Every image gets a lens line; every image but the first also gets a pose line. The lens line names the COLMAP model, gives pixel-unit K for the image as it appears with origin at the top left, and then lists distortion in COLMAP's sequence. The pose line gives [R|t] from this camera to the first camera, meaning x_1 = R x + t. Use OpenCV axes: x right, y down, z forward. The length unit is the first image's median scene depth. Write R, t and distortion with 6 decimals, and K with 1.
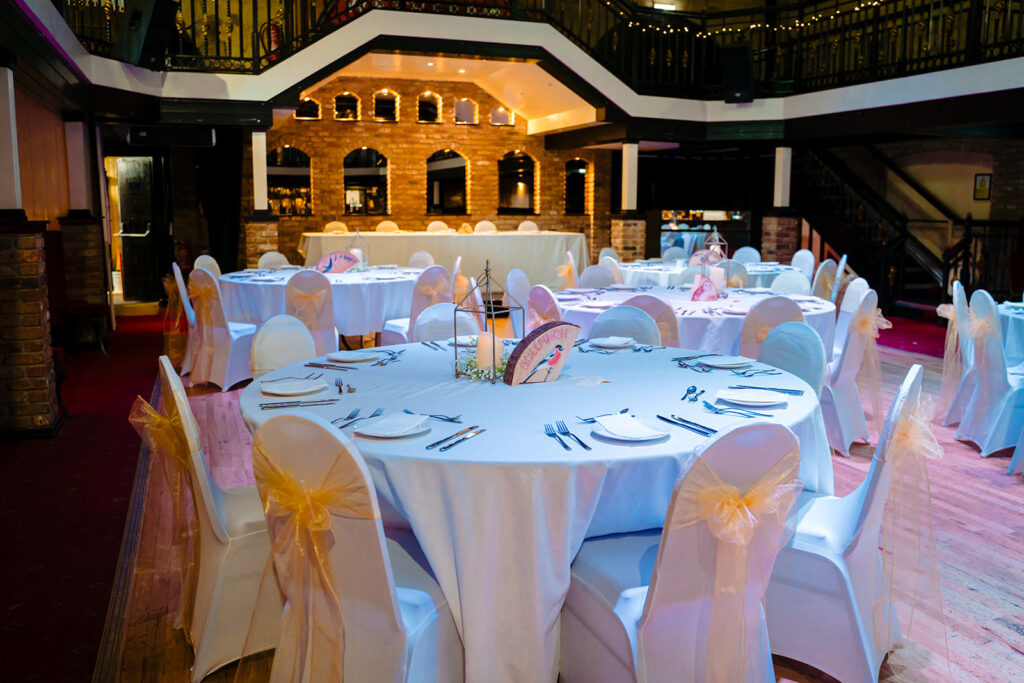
lens RADIAL K [[881.2, 0, 512.0], [0, 881.2, 341.5], [0, 0, 1]] dist [-0.010138, -0.005896]
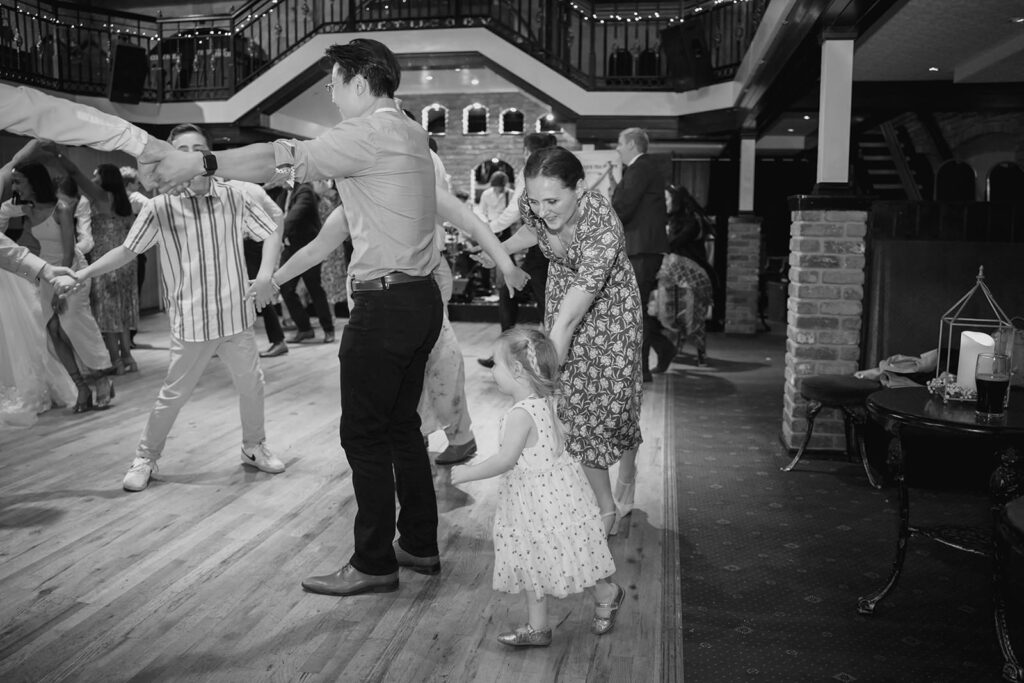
lens RADIAL K [[881.2, 0, 512.0], [0, 881.2, 341.5], [0, 0, 1]] dist [-0.010138, -0.005896]
pose [[0.869836, 0.066056, -0.488899, 0.465860], [-0.078563, 0.996896, -0.005084, -0.004186], [0.487045, 0.042832, 0.872326, 0.131425]]
